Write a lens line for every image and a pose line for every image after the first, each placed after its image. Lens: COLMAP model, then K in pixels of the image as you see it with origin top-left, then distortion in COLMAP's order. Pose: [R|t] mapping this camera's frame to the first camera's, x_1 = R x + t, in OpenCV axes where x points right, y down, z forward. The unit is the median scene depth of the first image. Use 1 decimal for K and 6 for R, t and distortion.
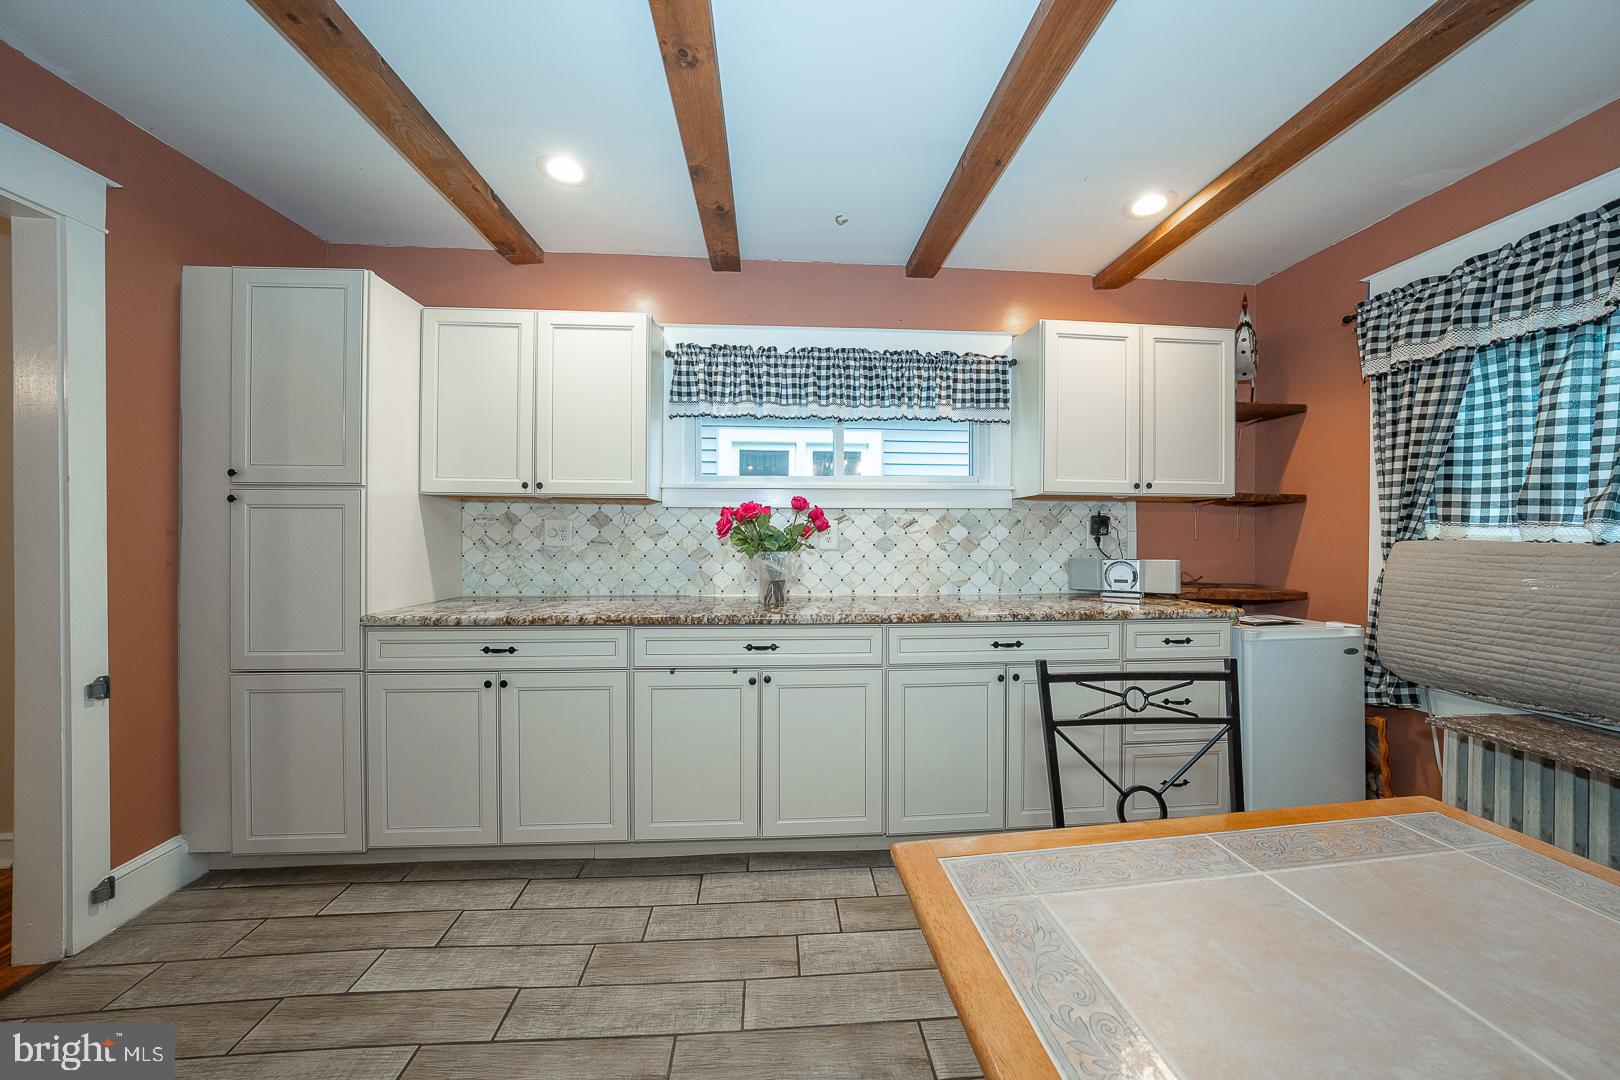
lens RADIAL K [[557.4, 0, 814.1], [0, 557.4, 535.6], [0, 0, 1]] dist [-0.024887, 0.004061]
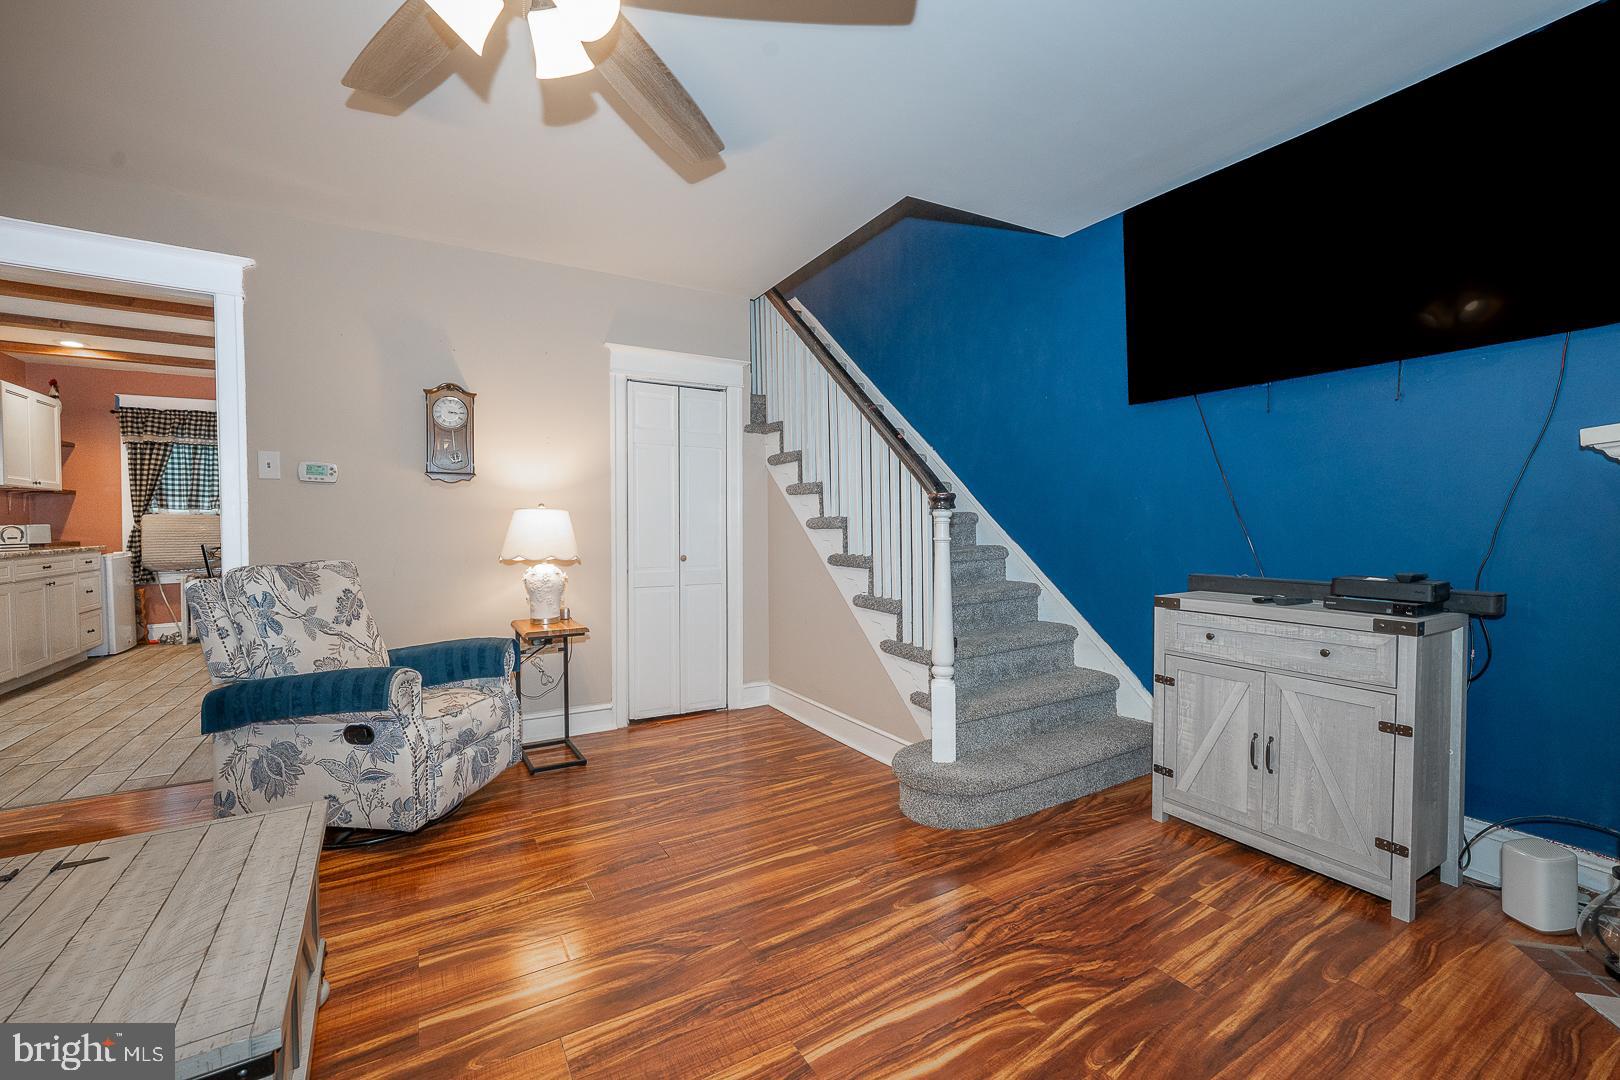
lens RADIAL K [[672.8, 0, 814.0], [0, 672.8, 534.3], [0, 0, 1]] dist [-0.010271, 0.003898]
pose [[-0.438671, -0.017182, 0.898483, -2.427840], [0.005476, 0.999748, 0.021791, 0.041677], [-0.898631, 0.014479, -0.438466, -0.301010]]
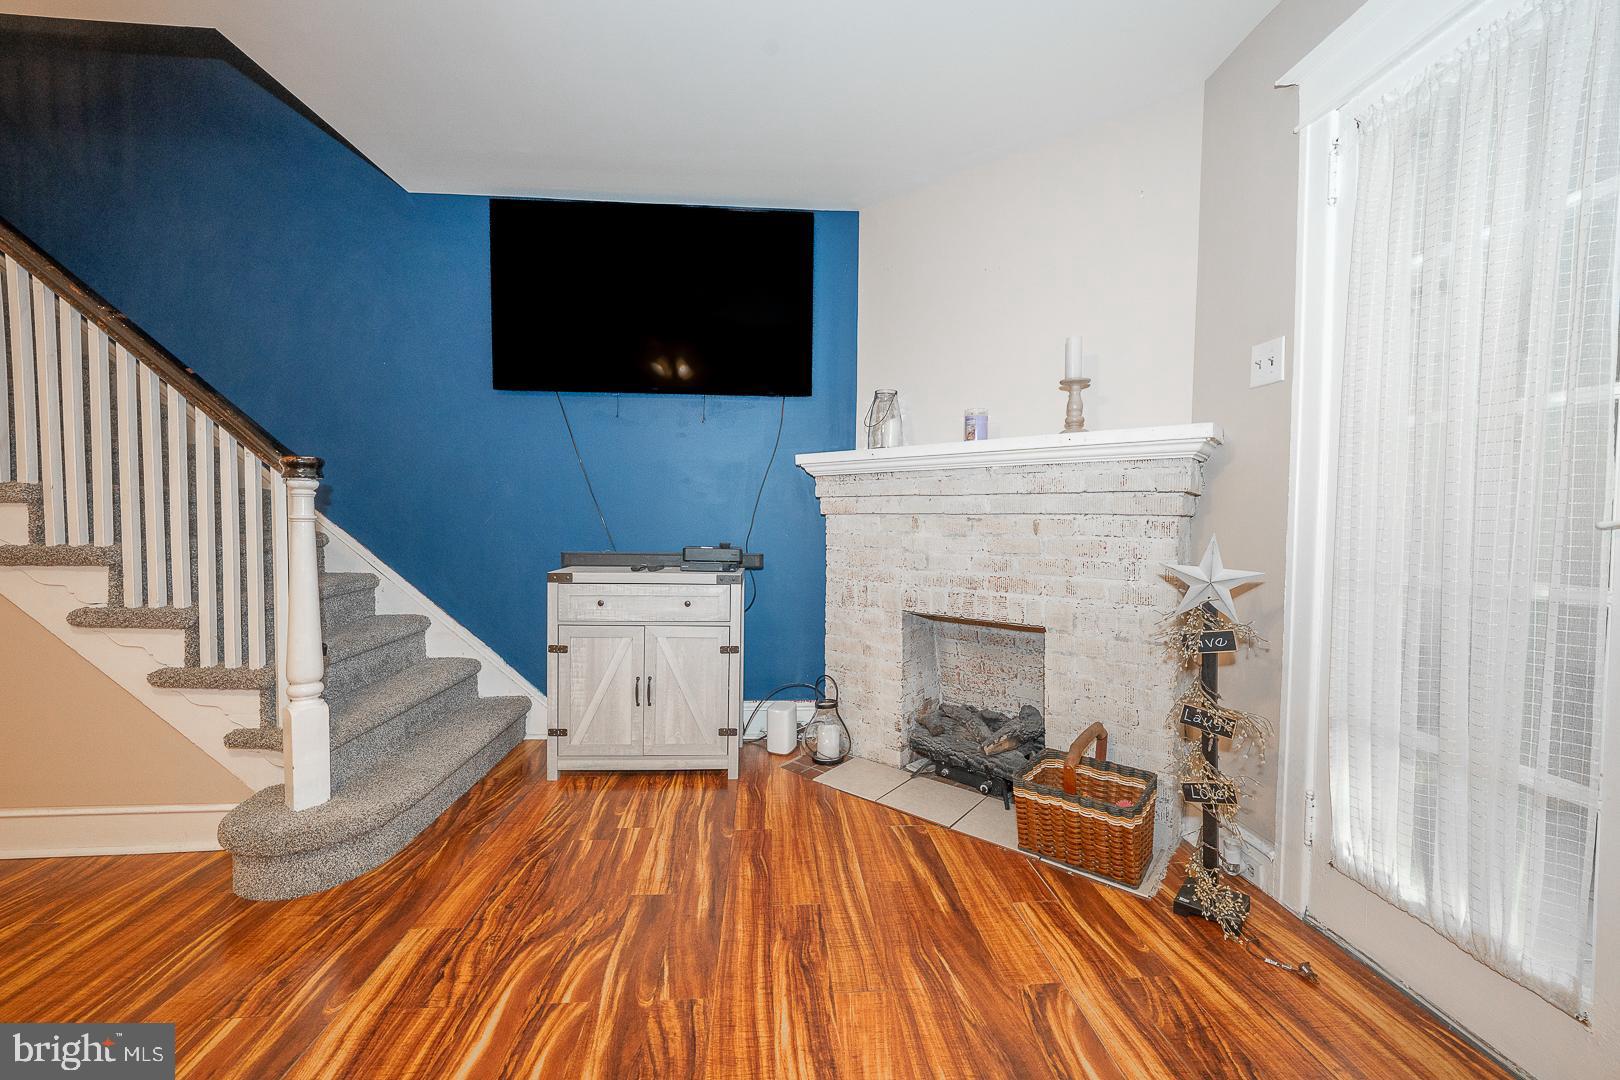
lens RADIAL K [[621.7, 0, 812.0], [0, 621.7, 535.7], [0, 0, 1]] dist [-0.013102, 0.002162]
pose [[-0.999776, -0.016066, 0.013761, -2.179191], [-0.015657, 0.999447, 0.029322, 0.064756], [-0.014224, 0.029100, -0.999475, -0.212252]]
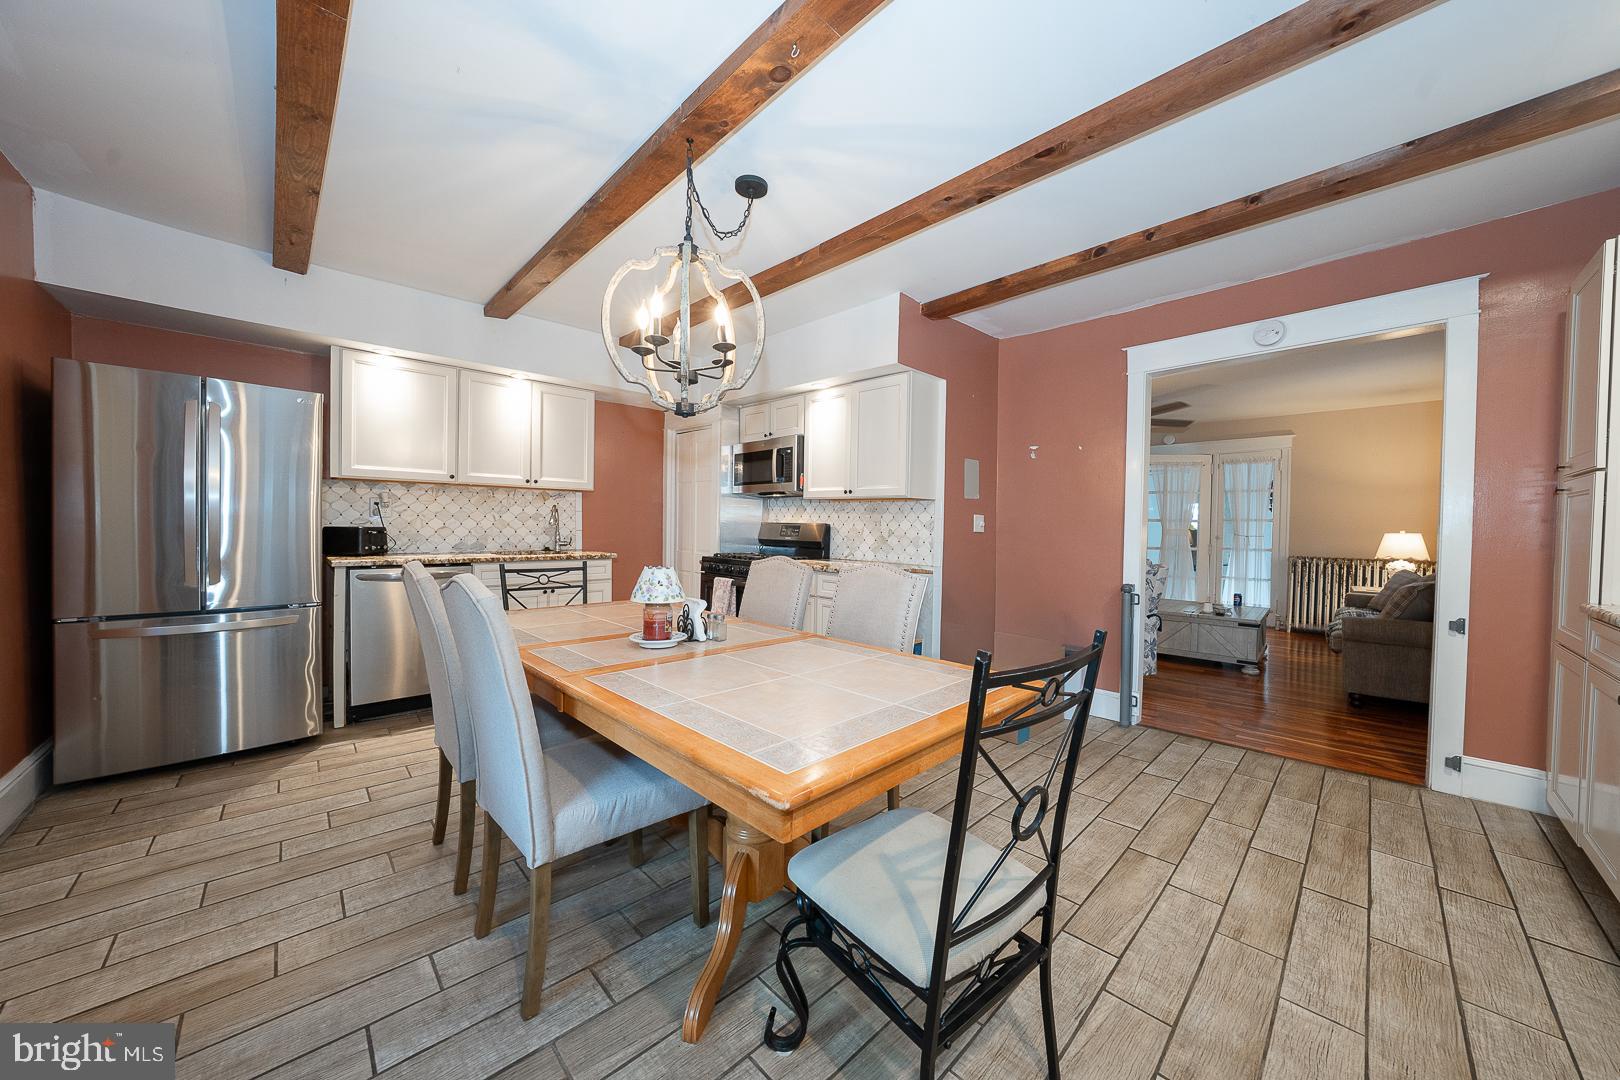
lens RADIAL K [[557.4, 0, 813.5], [0, 557.4, 533.3], [0, 0, 1]] dist [-0.024887, 0.004061]
pose [[-0.768132, -0.004035, -0.640278, 0.655588], [-0.018456, 0.999704, 0.015841, 0.026711], [0.640025, 0.023985, -0.767980, 0.669224]]
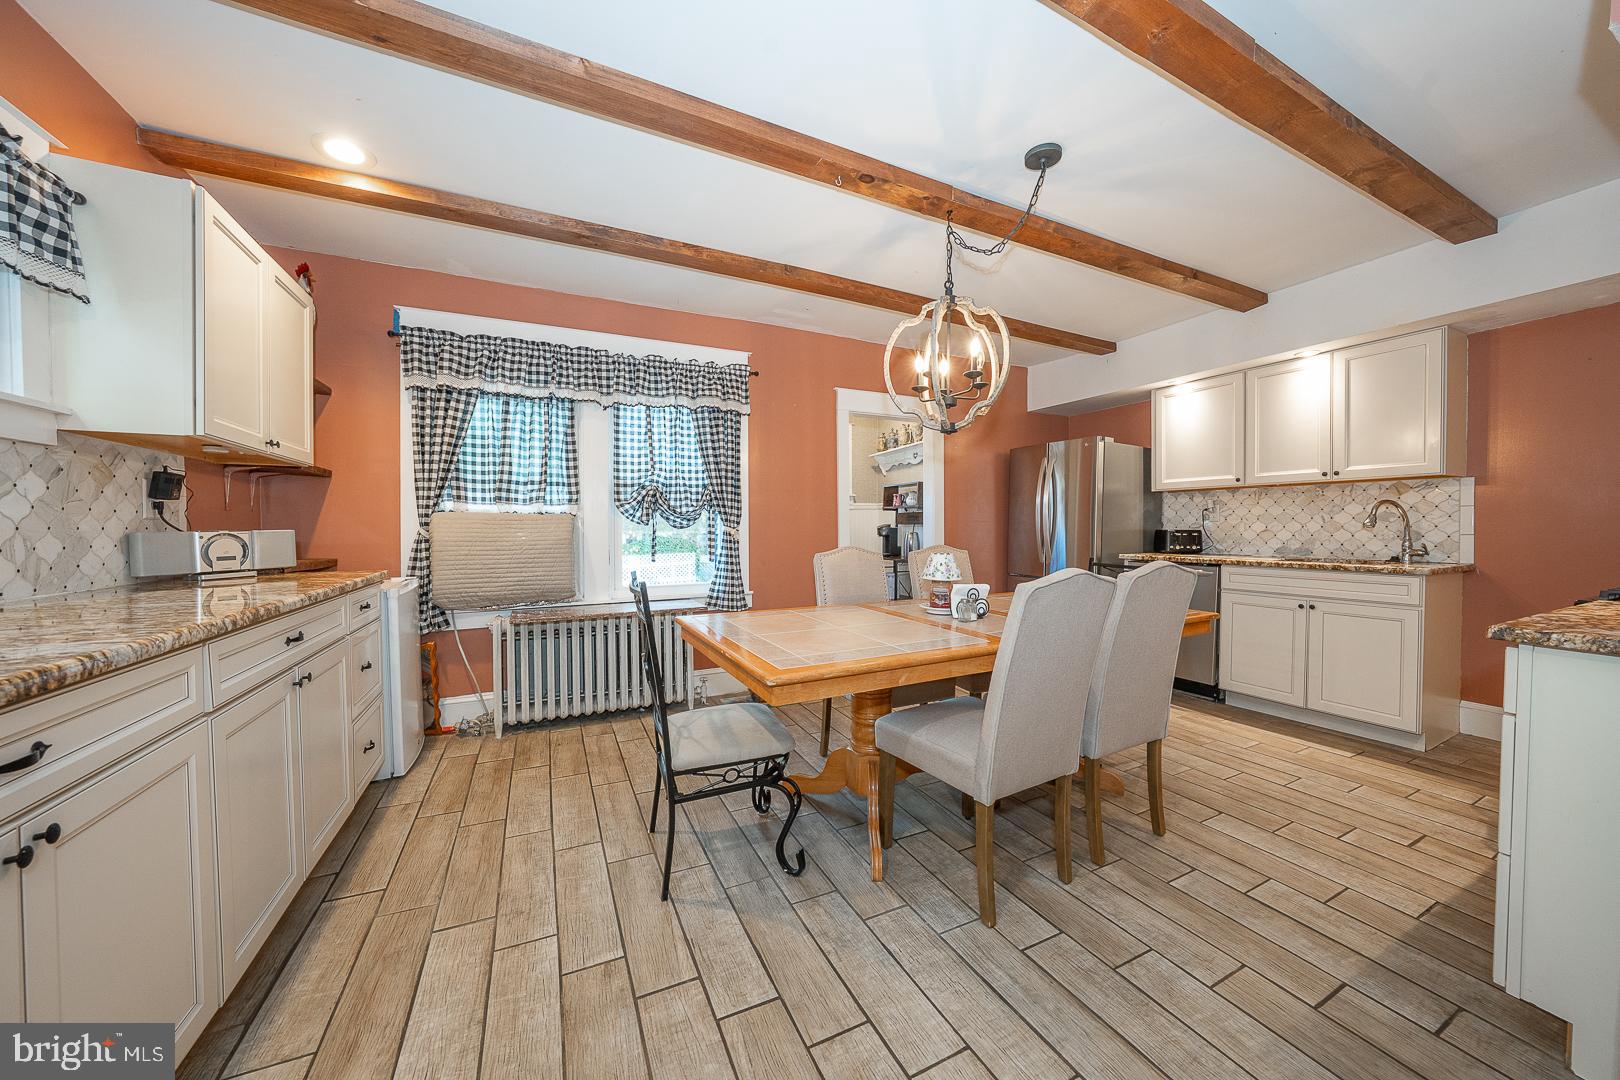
lens RADIAL K [[557.4, 0, 813.9], [0, 557.4, 536.0], [0, 0, 1]] dist [-0.024887, 0.004061]
pose [[-0.373385, -0.016912, 0.927522, -0.506962], [0.001595, 0.999821, 0.018872, 0.038629], [-0.927675, 0.008526, -0.373291, 0.534776]]
